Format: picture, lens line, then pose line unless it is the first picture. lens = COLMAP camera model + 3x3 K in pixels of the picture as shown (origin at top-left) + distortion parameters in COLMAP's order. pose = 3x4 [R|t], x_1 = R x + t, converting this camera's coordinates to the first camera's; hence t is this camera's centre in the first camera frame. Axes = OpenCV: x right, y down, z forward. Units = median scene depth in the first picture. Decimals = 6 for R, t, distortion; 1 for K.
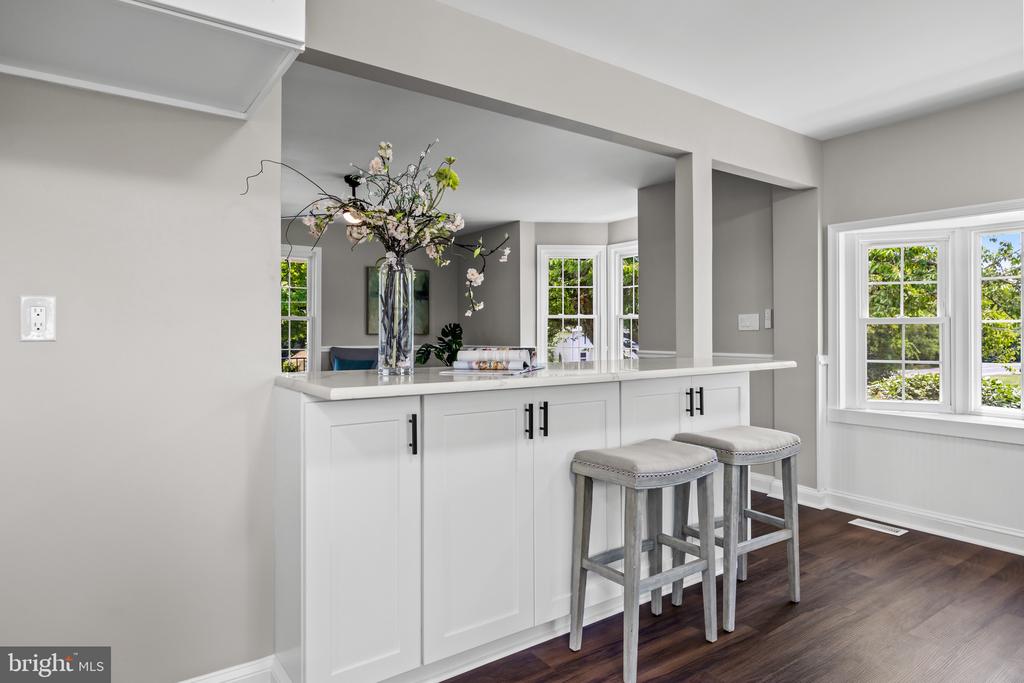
lens RADIAL K [[582.5, 0, 509.1], [0, 582.5, 333.6], [0, 0, 1]] dist [-0.014656, -0.001334]
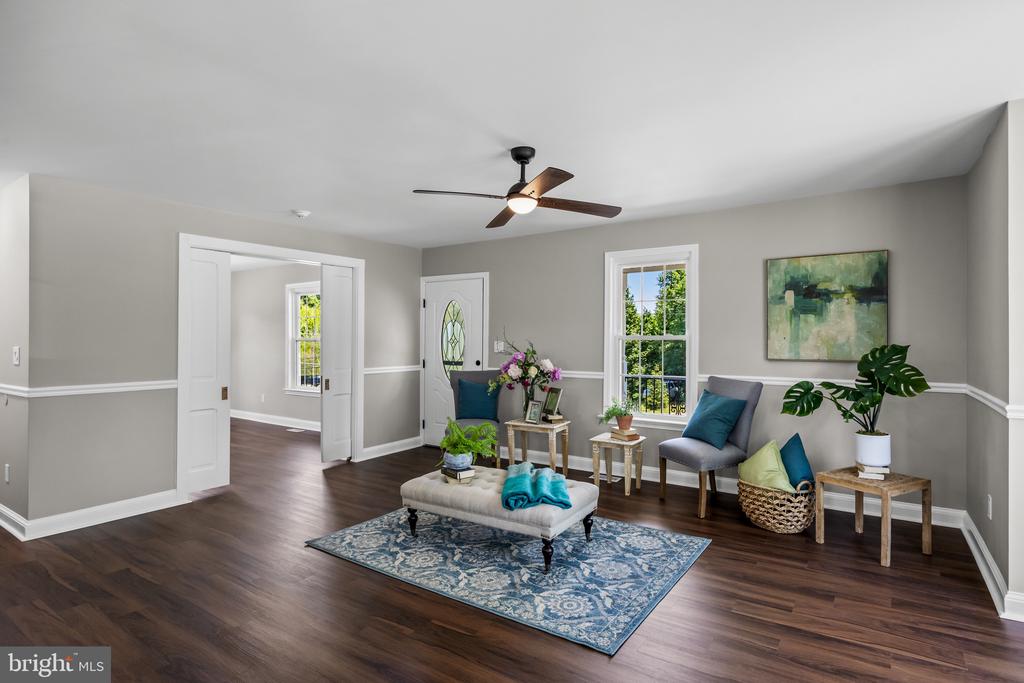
lens RADIAL K [[539.5, 0, 508.4], [0, 539.5, 331.2], [0, 0, 1]] dist [-0.001136, -0.000753]
pose [[0.346537, -0.014001, -0.937932, 0.250129], [-0.000060, 0.999888, -0.014948, -0.023619], [0.938036, 0.005237, 0.346498, 0.525810]]
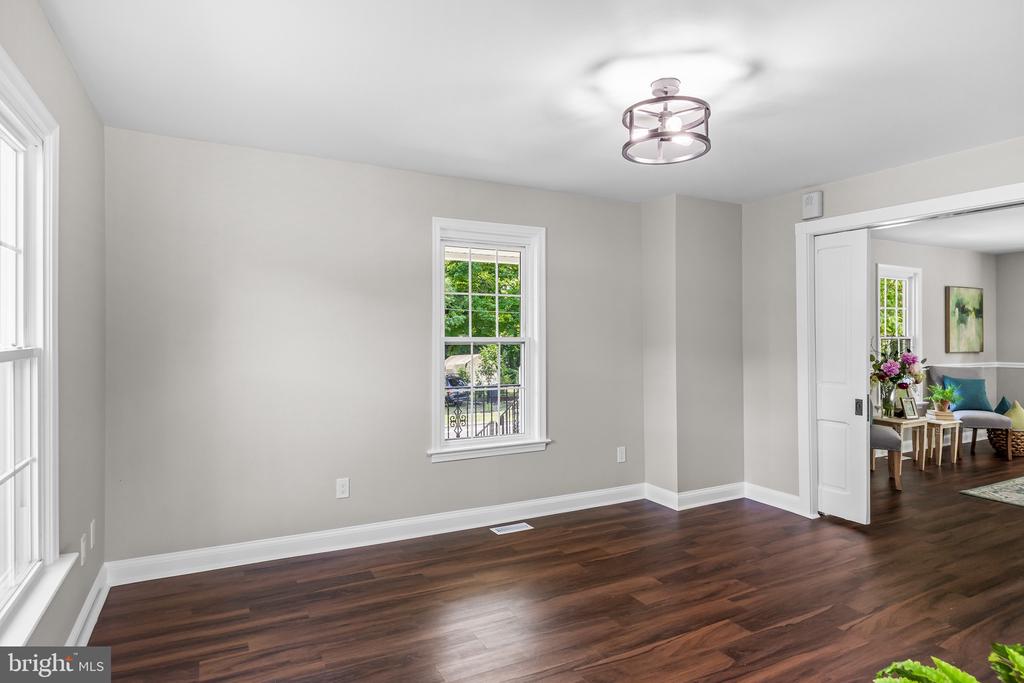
lens RADIAL K [[568.9, 0, 509.9], [0, 568.9, 343.2], [0, 0, 1]] dist [-0.005811, -0.000788]
pose [[0.991313, -0.002065, -0.131505, -0.910887], [0.002169, 0.999997, 0.000643, -0.018724], [0.131503, -0.000923, 0.991315, -0.085261]]
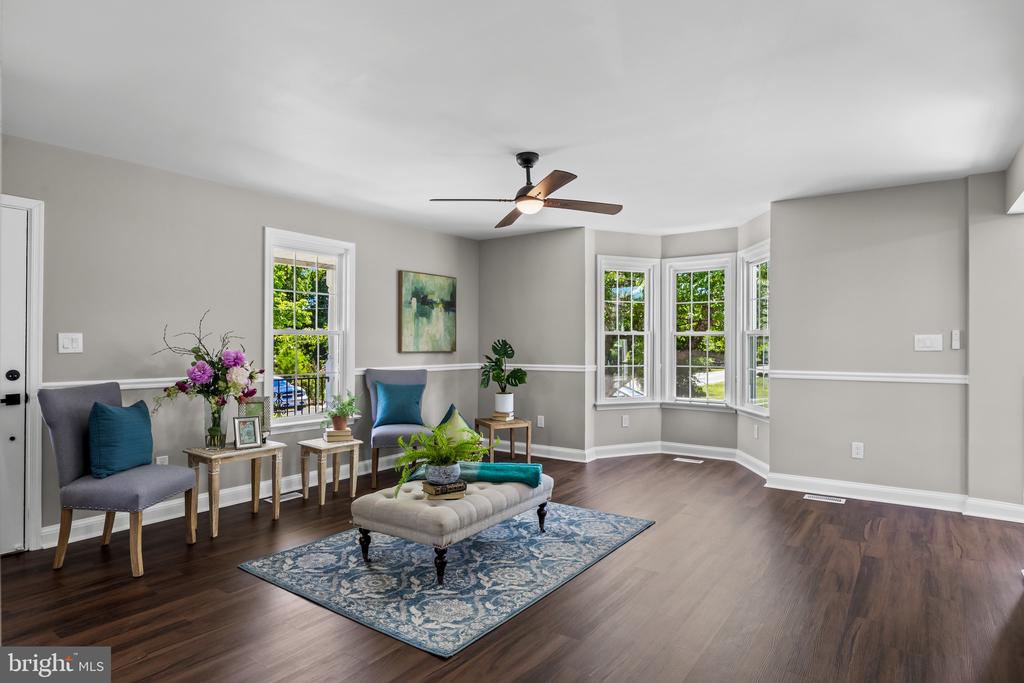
lens RADIAL K [[568.9, 0, 508.0], [0, 568.9, 342.7], [0, 0, 1]] dist [-0.005811, -0.000788]
pose [[0.943745, 0.001614, 0.330669, -0.381973], [0.000121, 0.999986, -0.005227, -0.008863], [-0.330673, 0.004973, 0.943732, 0.200122]]
